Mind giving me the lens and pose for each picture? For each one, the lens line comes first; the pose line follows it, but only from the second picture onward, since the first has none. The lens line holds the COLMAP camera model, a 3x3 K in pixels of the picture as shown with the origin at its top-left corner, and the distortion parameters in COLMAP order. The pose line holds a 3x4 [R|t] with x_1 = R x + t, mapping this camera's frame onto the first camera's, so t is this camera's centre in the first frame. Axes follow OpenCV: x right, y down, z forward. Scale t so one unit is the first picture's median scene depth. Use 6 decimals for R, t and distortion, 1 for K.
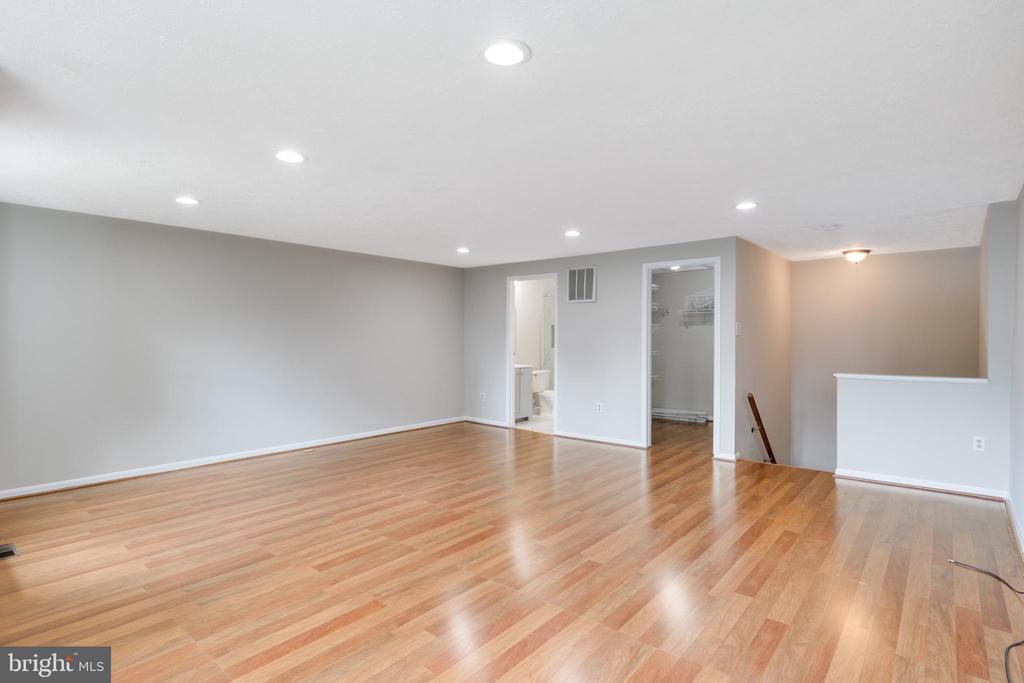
lens RADIAL K [[500.0, 0, 511.2], [0, 500.0, 356.9], [0, 0, 1]] dist [-0.001312, -0.000022]
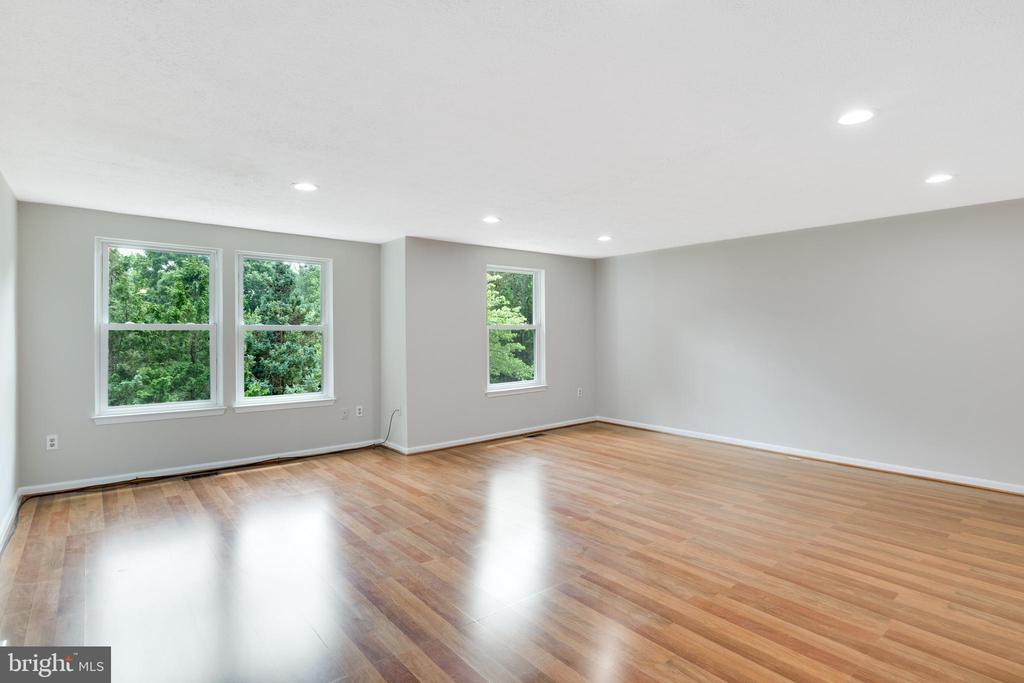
lens RADIAL K [[498.7, 0, 515.4], [0, 498.7, 329.9], [0, 0, 1]] dist [0.000763, 0.000516]
pose [[-0.150527, -0.006381, -0.988585, 0.804745], [-0.035660, 0.999363, -0.001021, -0.032640], [0.987962, 0.035099, -0.150659, 0.944902]]
